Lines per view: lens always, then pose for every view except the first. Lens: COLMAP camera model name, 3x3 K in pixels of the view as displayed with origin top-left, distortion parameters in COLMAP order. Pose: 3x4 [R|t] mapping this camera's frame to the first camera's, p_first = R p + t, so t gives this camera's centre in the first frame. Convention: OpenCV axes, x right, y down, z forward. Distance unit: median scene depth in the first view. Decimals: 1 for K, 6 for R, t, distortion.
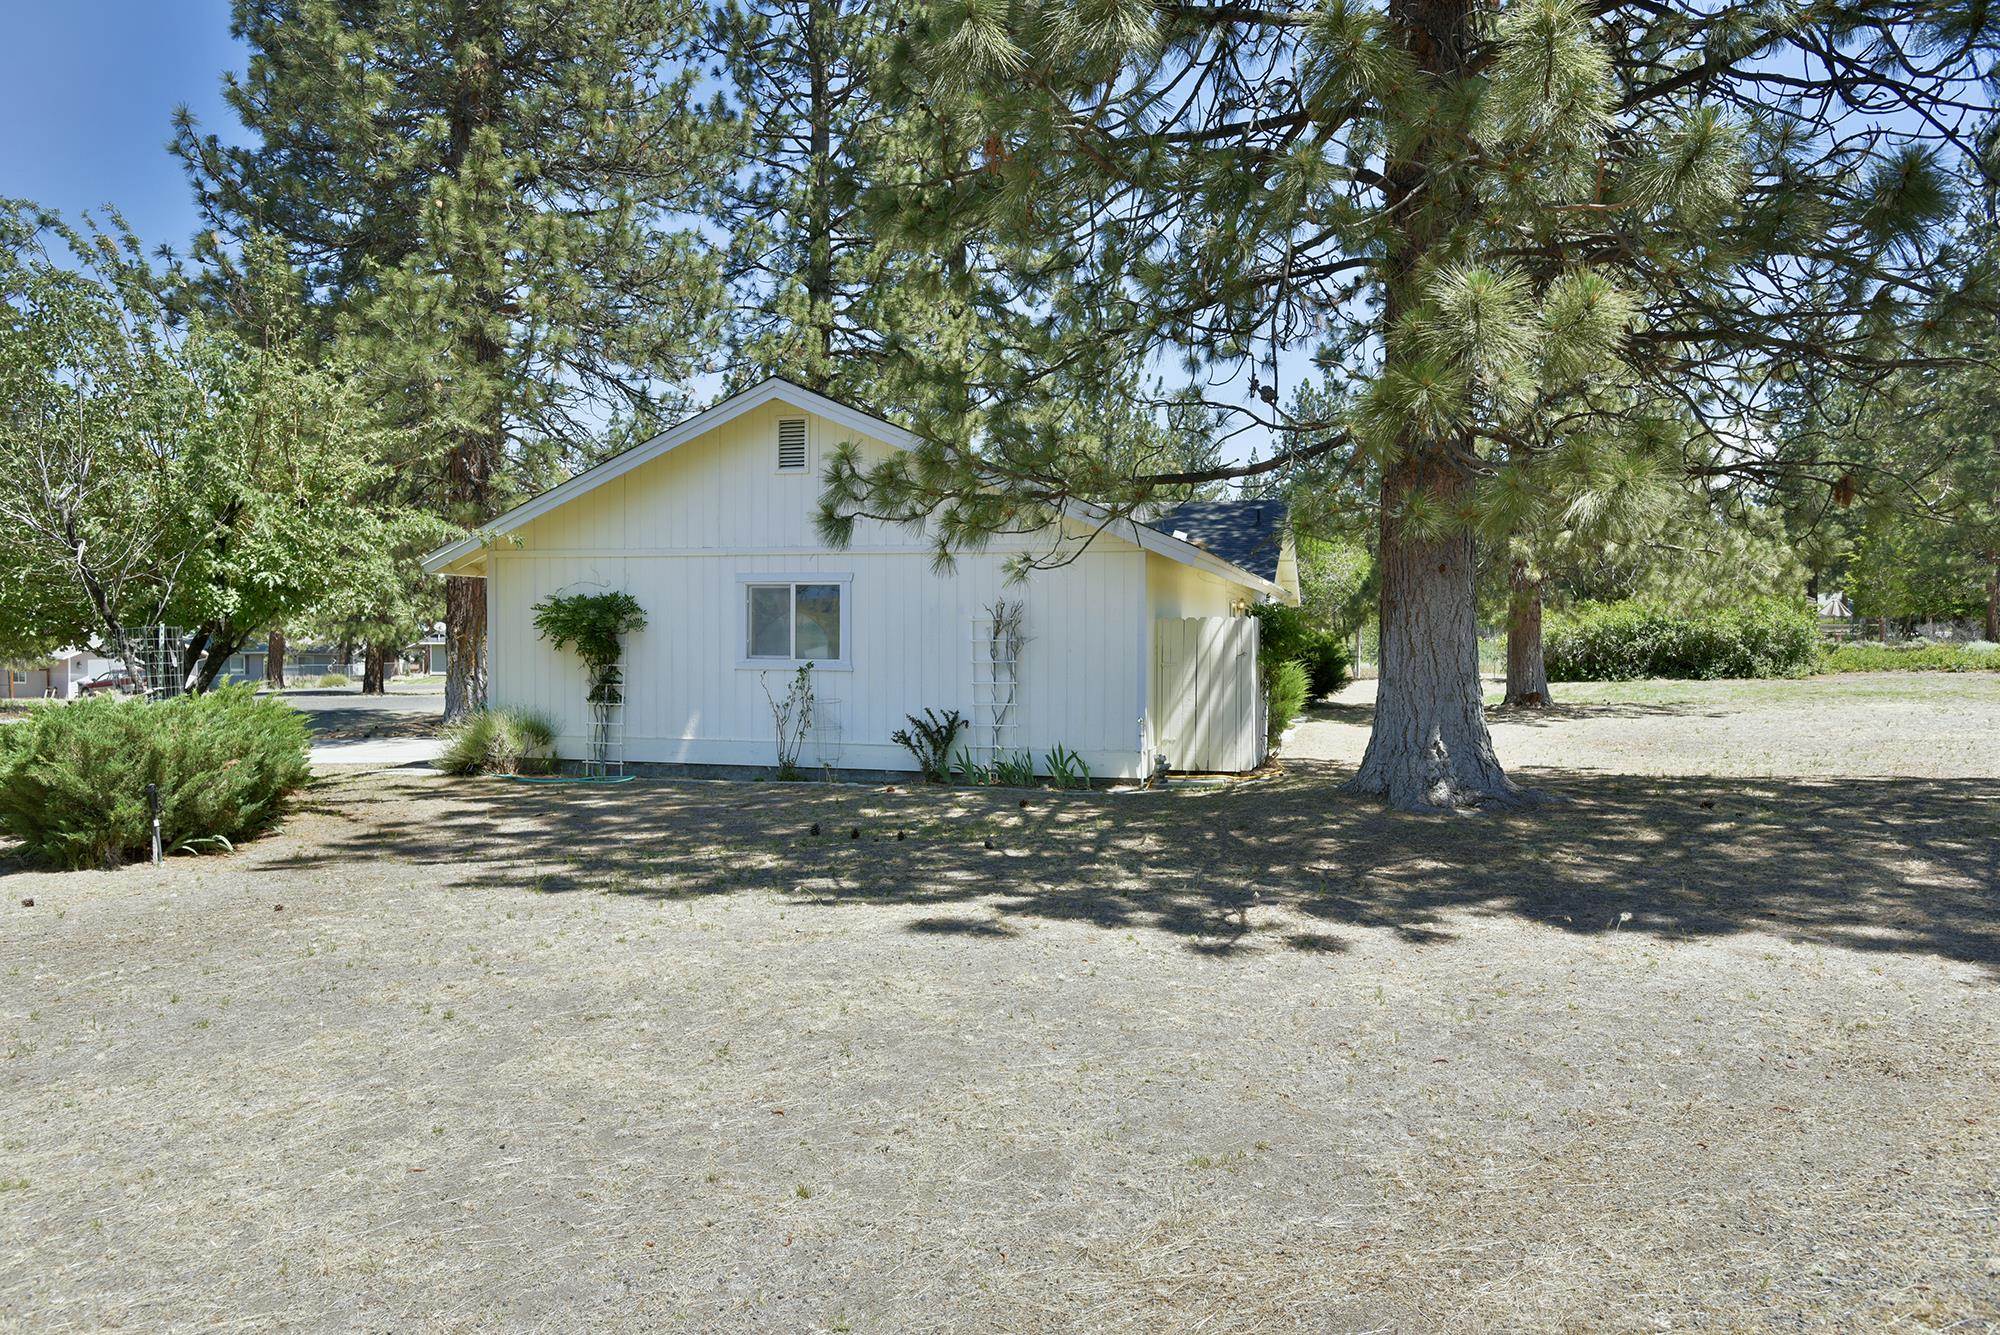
lens RADIAL K [[1366.1, 0, 1000.0], [0, 1366.1, 667.5], [0, 0, 1]] dist [-0.018520, 0.076276]
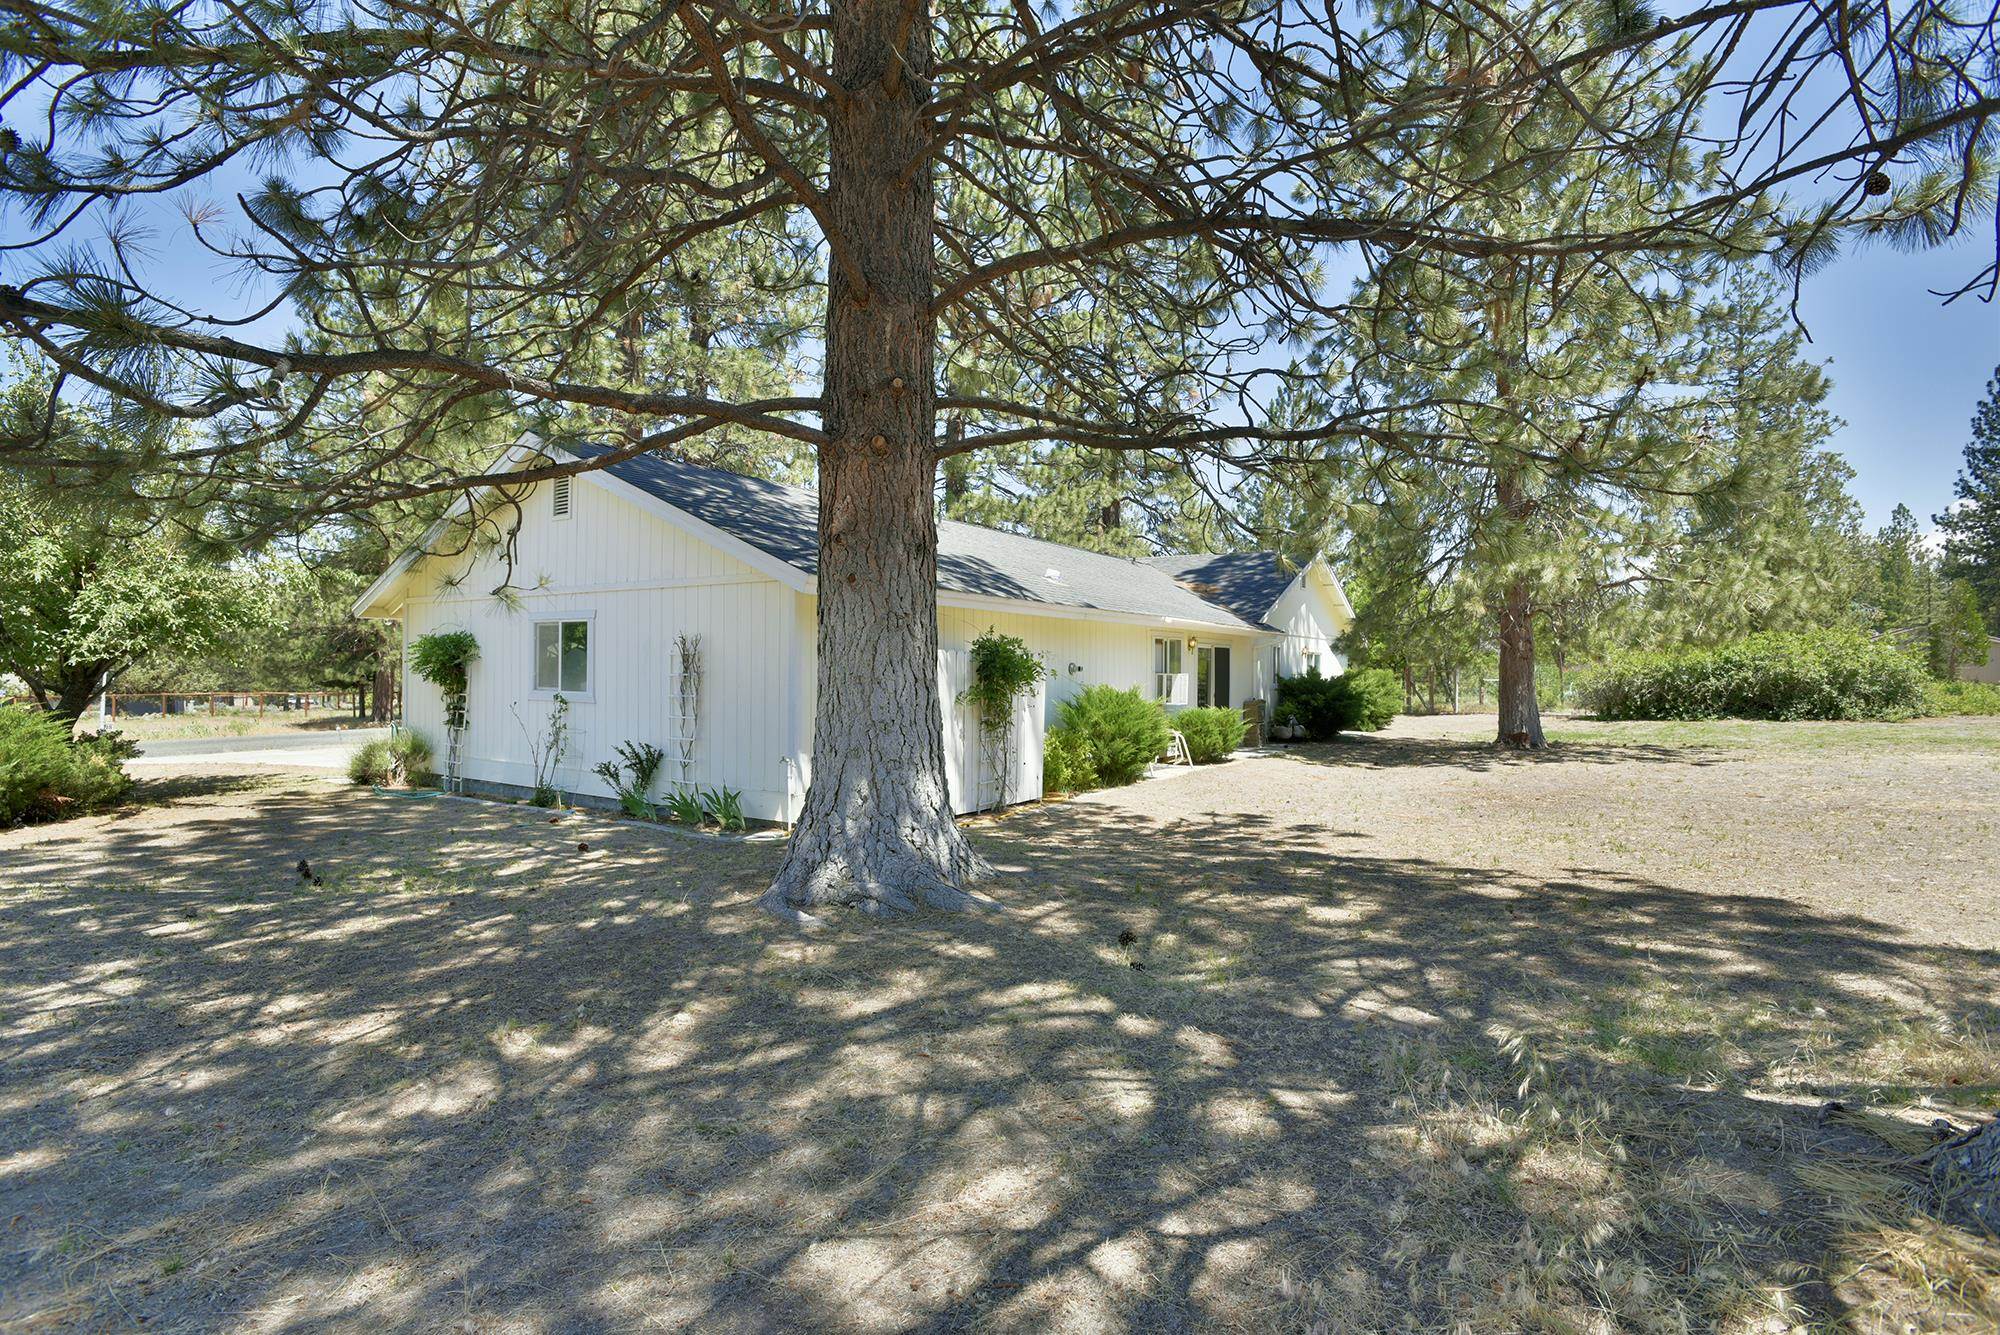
lens RADIAL K [[980.9, 0, 1000.0], [0, 980.9, 667.5], [0, 0, 1]] dist [-0.047176, 0.016184]
pose [[0.951891, 0.003827, -0.306414, 0.190019], [-0.012703, 0.999555, -0.026978, -0.003602], [0.306174, 0.029573, 0.951516, 0.173947]]
